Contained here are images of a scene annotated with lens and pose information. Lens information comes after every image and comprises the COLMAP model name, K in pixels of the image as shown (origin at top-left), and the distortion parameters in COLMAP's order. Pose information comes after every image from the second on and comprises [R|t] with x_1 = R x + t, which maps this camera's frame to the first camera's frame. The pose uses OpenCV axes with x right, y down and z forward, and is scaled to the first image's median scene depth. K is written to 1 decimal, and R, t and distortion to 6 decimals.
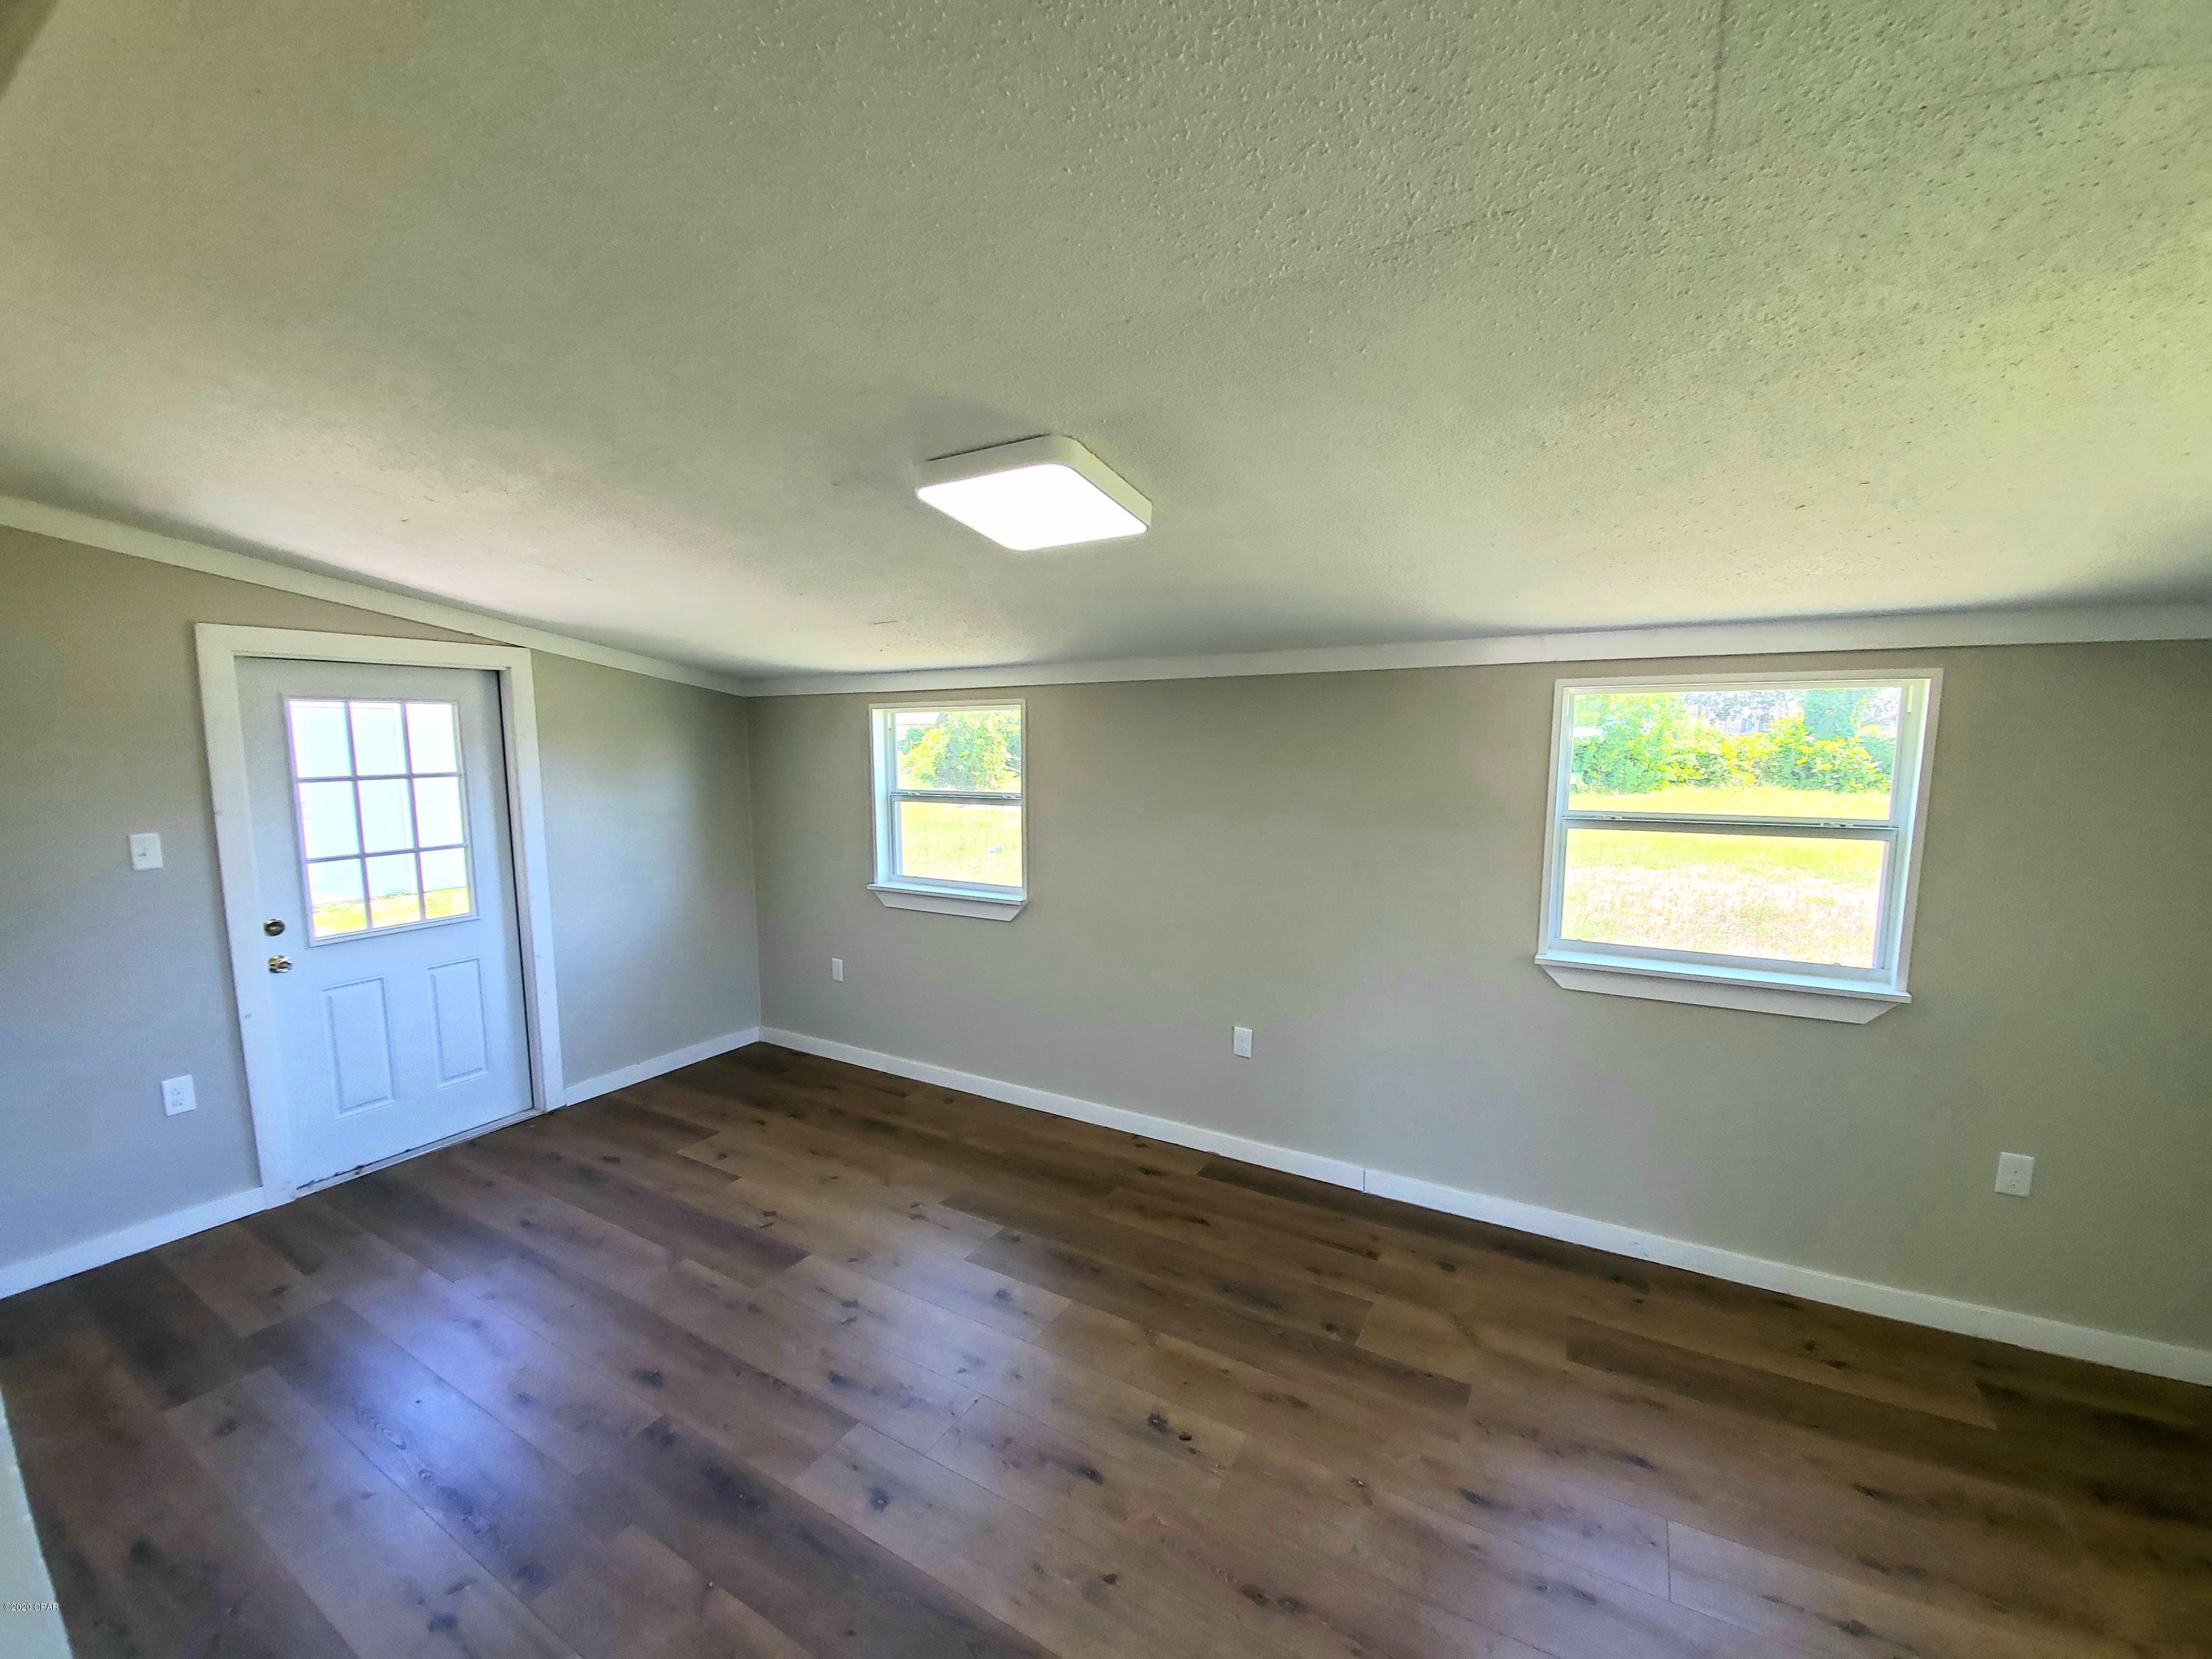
lens RADIAL K [[871.6, 0, 1097.6], [0, 871.6, 843.7], [0, 0, 1]] dist [0.003785, -0.011083]
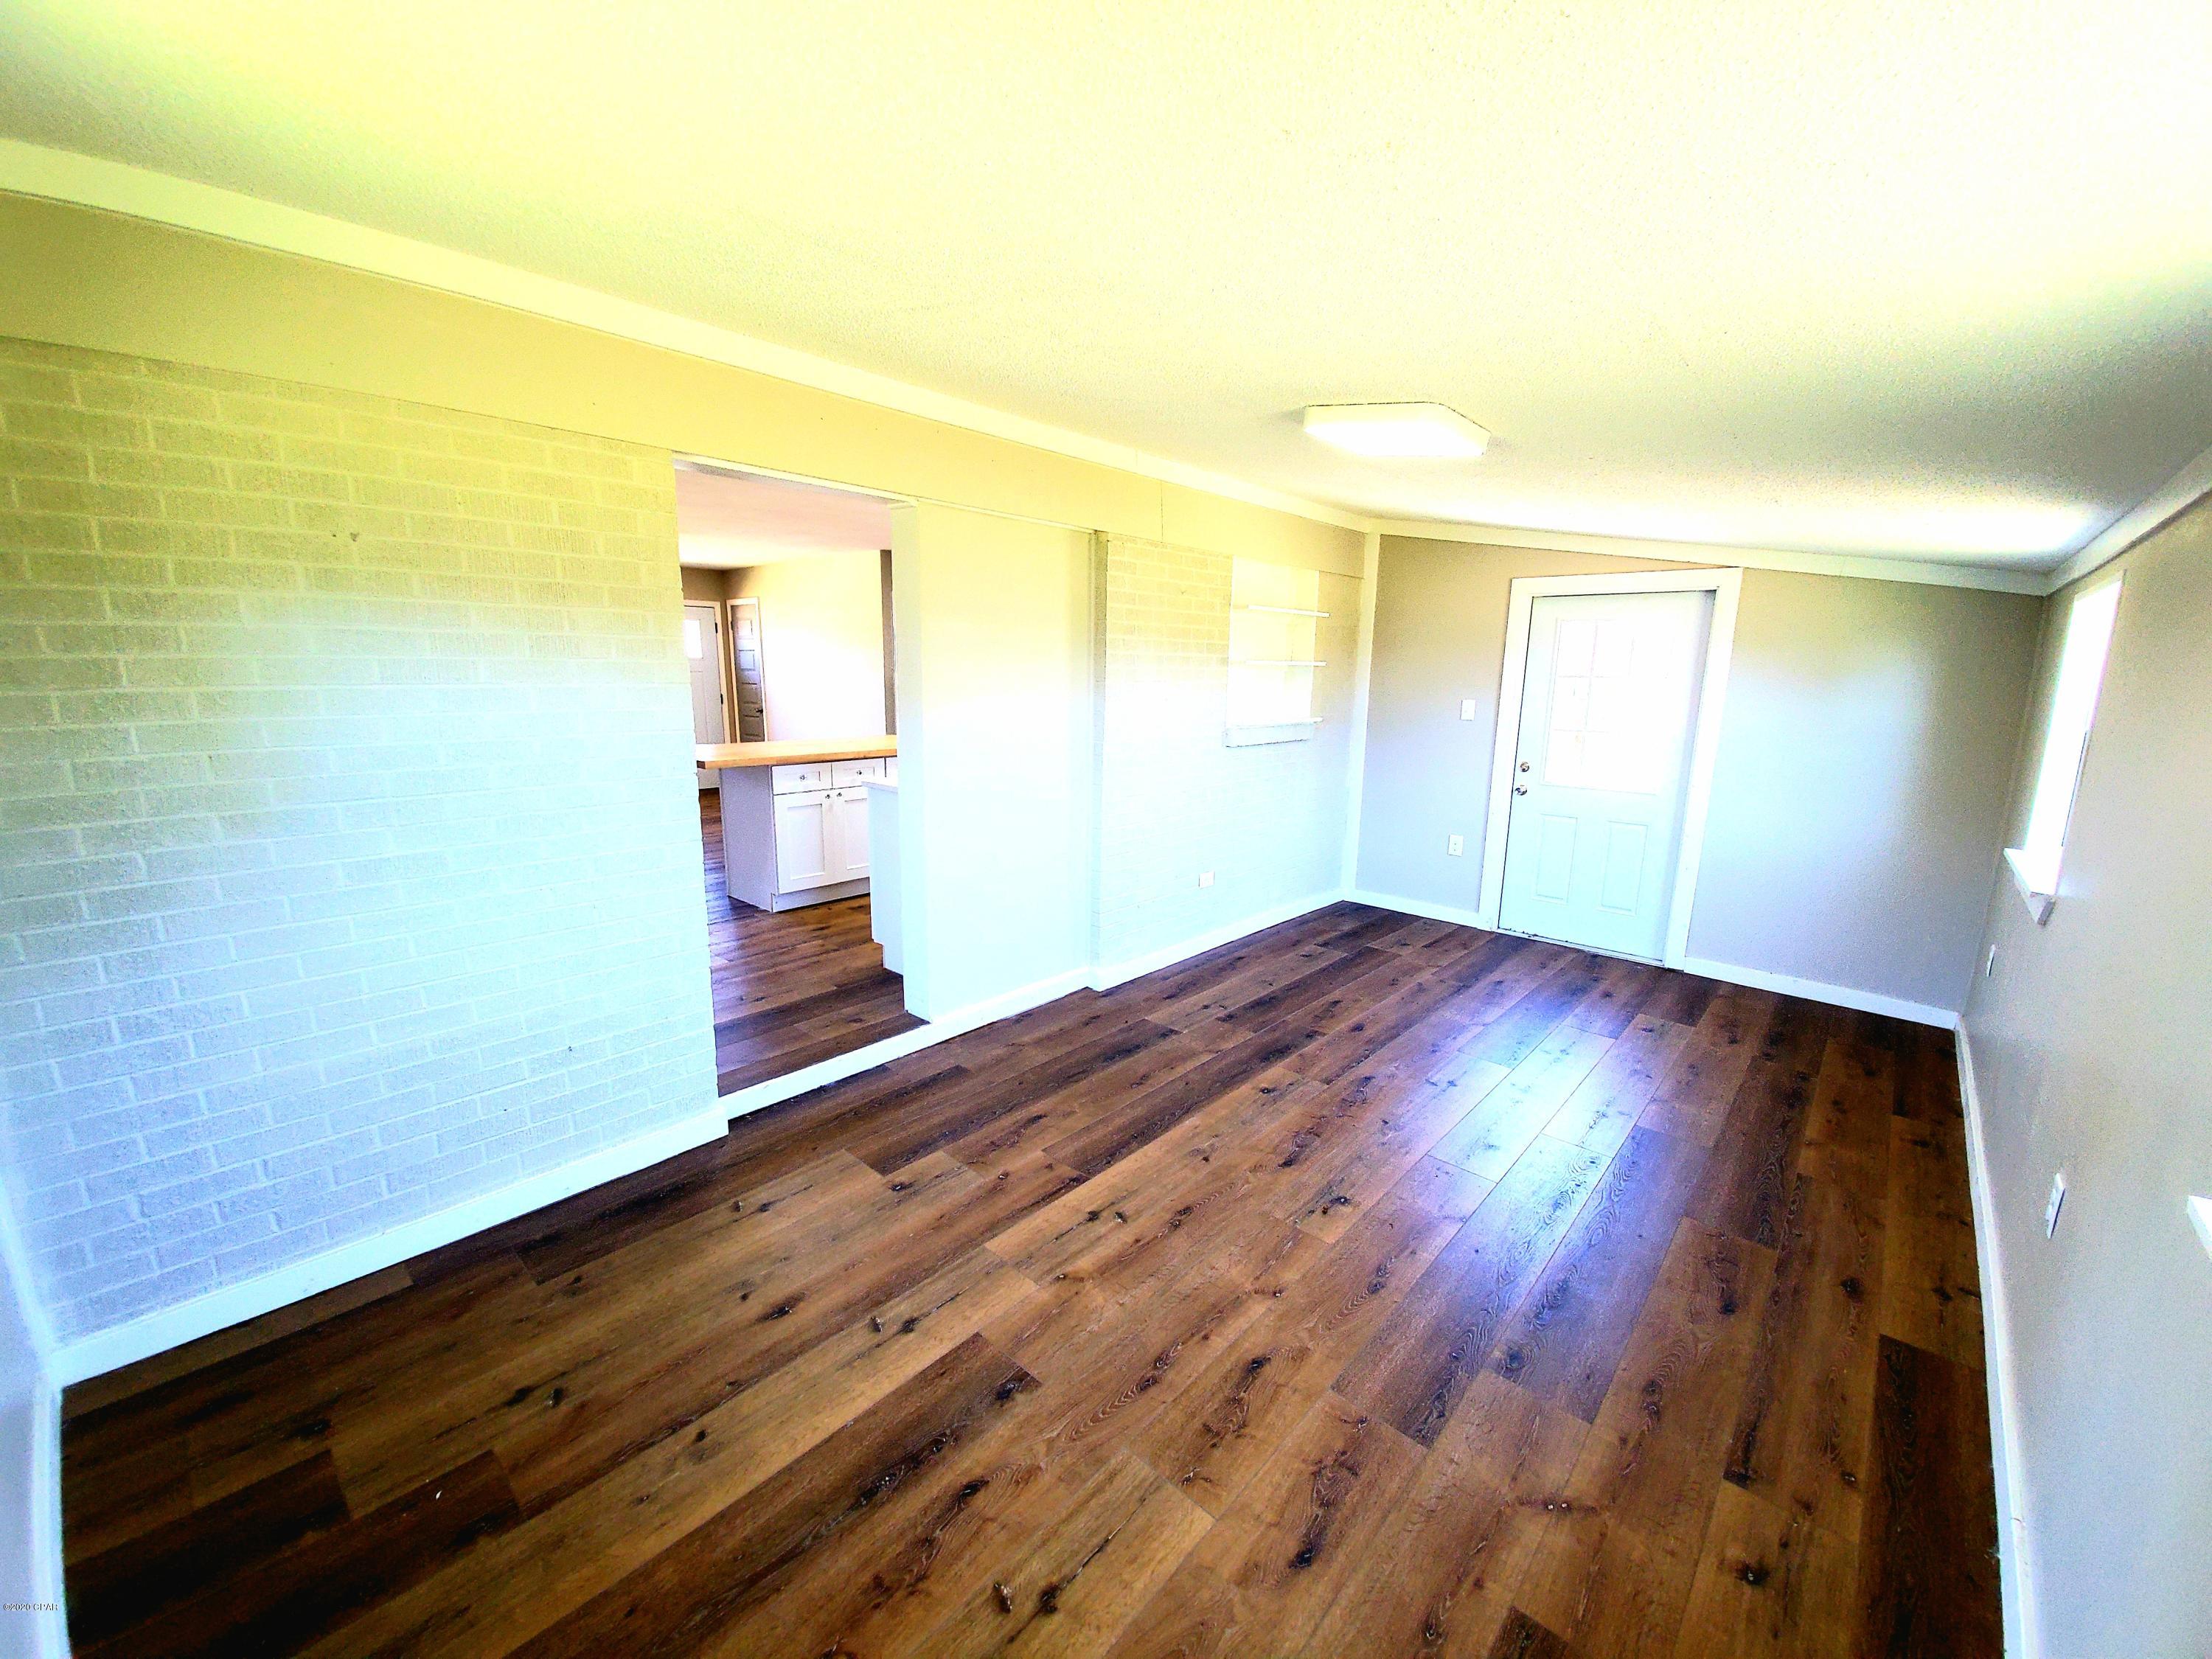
lens RADIAL K [[871.6, 0, 1097.6], [0, 871.6, 843.7], [0, 0, 1]] dist [0.003785, -0.011083]
pose [[-0.204152, 0.196214, -0.959074, 0.741195], [-0.130835, 0.965449, 0.225368, -0.025335], [0.970157, 0.171490, -0.171427, 0.491500]]
